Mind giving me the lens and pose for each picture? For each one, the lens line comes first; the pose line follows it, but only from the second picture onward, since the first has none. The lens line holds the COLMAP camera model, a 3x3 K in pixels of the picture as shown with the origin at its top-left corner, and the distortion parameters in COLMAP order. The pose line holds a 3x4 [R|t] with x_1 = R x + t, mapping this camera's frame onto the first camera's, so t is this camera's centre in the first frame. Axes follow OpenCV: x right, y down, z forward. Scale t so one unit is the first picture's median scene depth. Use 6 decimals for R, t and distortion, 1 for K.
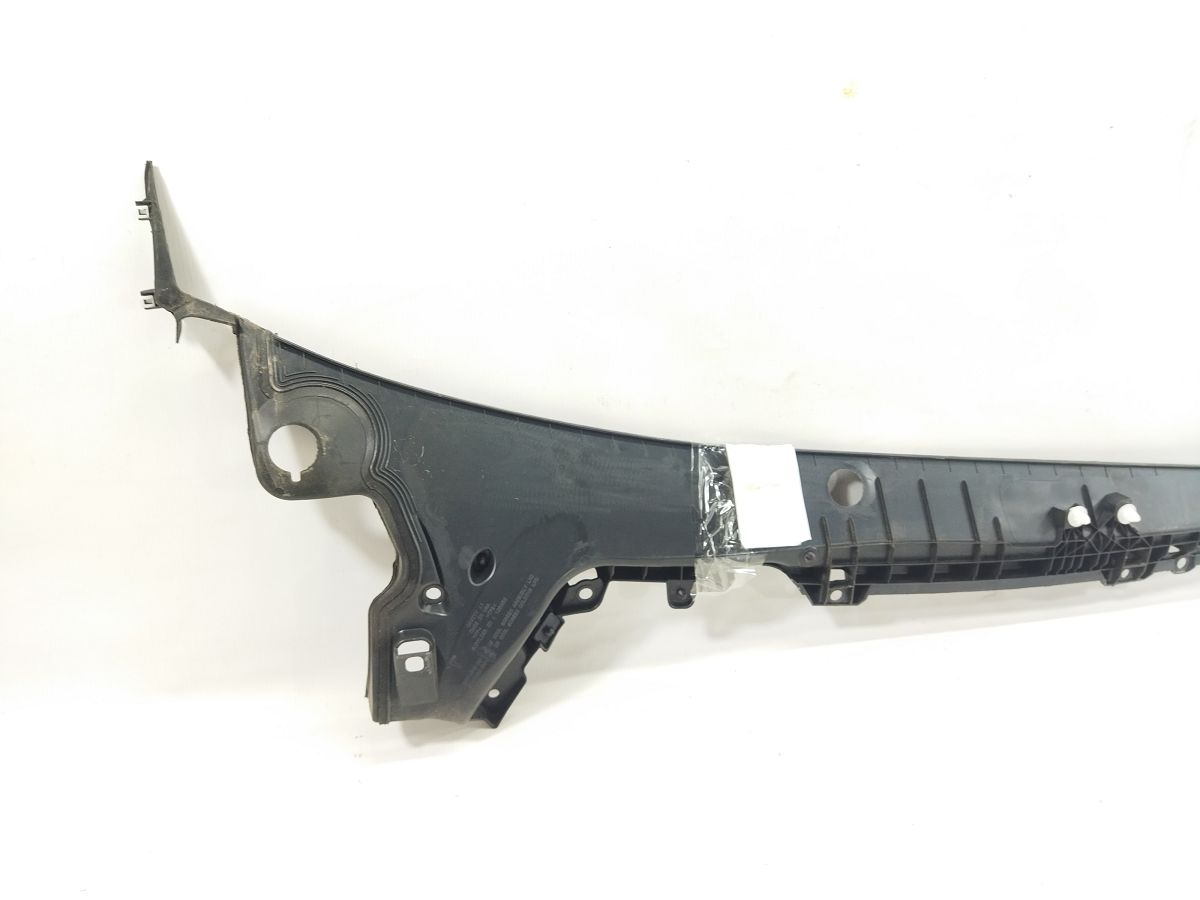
lens RADIAL K [[900.0, 0, 600.0], [0, 900.0, 450.0], [0, 0, 1]] dist [0.100694, -0.131204]
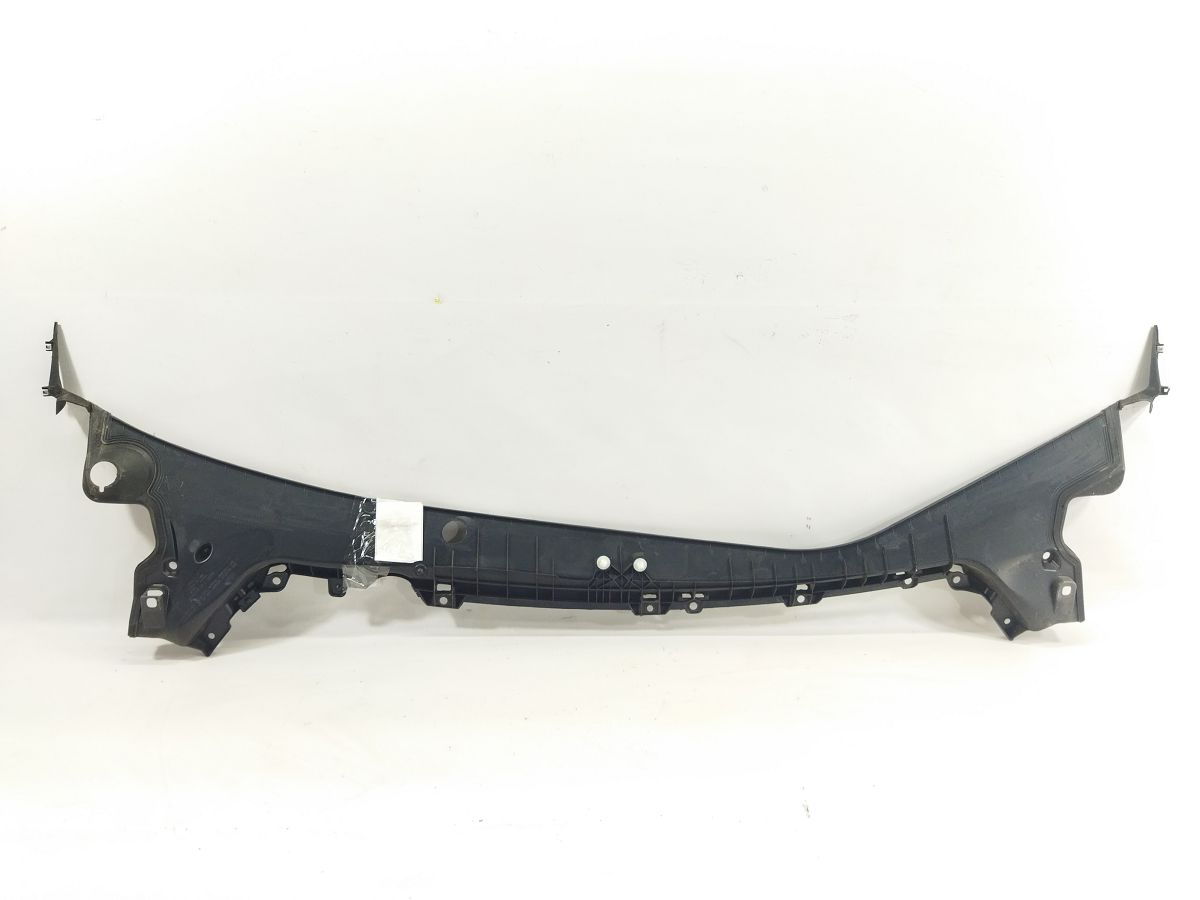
lens RADIAL K [[900.0, 0, 600.0], [0, 900.0, 450.0], [0, 0, 1]] dist [0.100694, -0.131204]
pose [[0.988198, 0.059181, -0.141288, 0.809213], [-0.082895, 0.982234, -0.168361, 0.159213], [0.128814, 0.178087, 0.975547, -0.606279]]
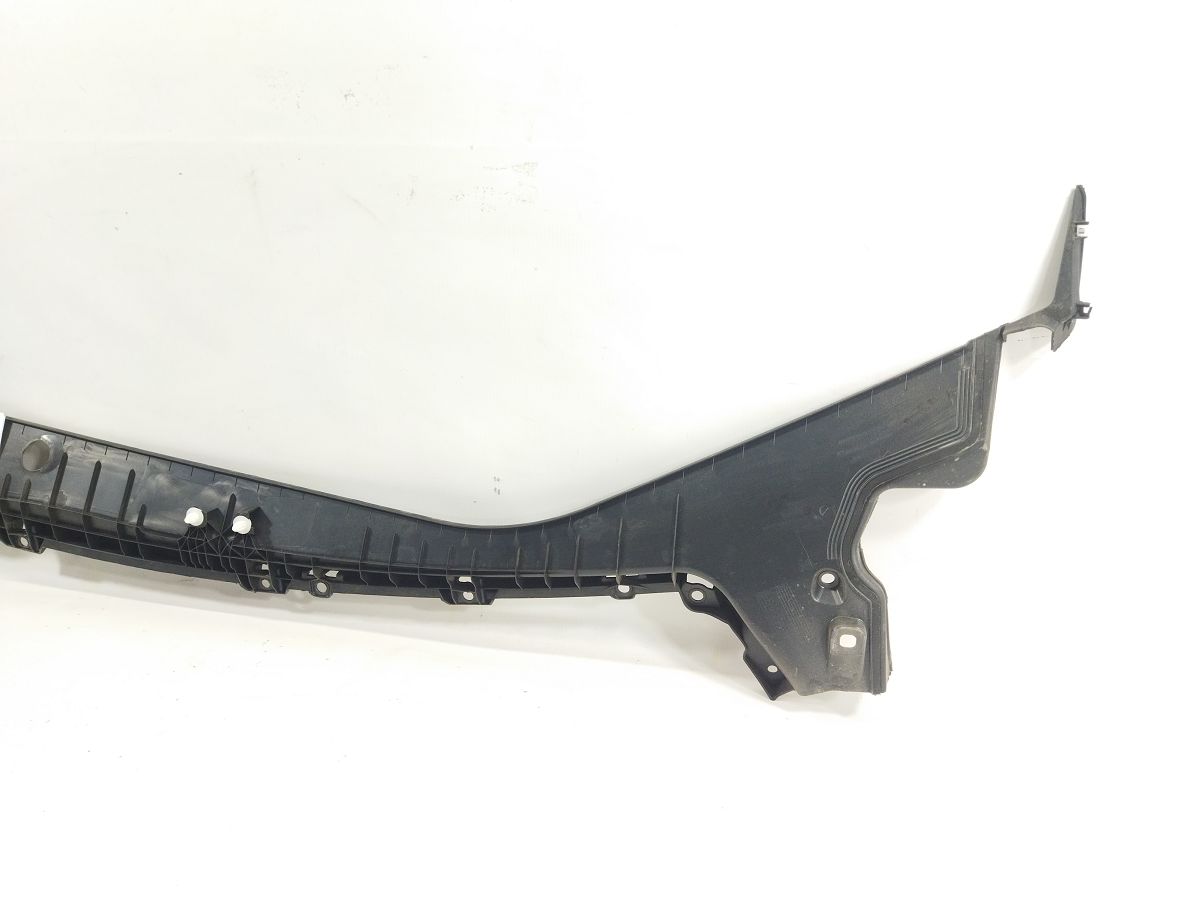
lens RADIAL K [[900.0, 0, 600.0], [0, 900.0, 450.0], [0, 0, 1]] dist [0.100694, -0.131204]
pose [[0.905166, 0.162144, -0.392917, 1.565698], [-0.176282, 0.984340, 0.000100, -0.107760], [0.386780, 0.069174, 0.919574, 0.171984]]
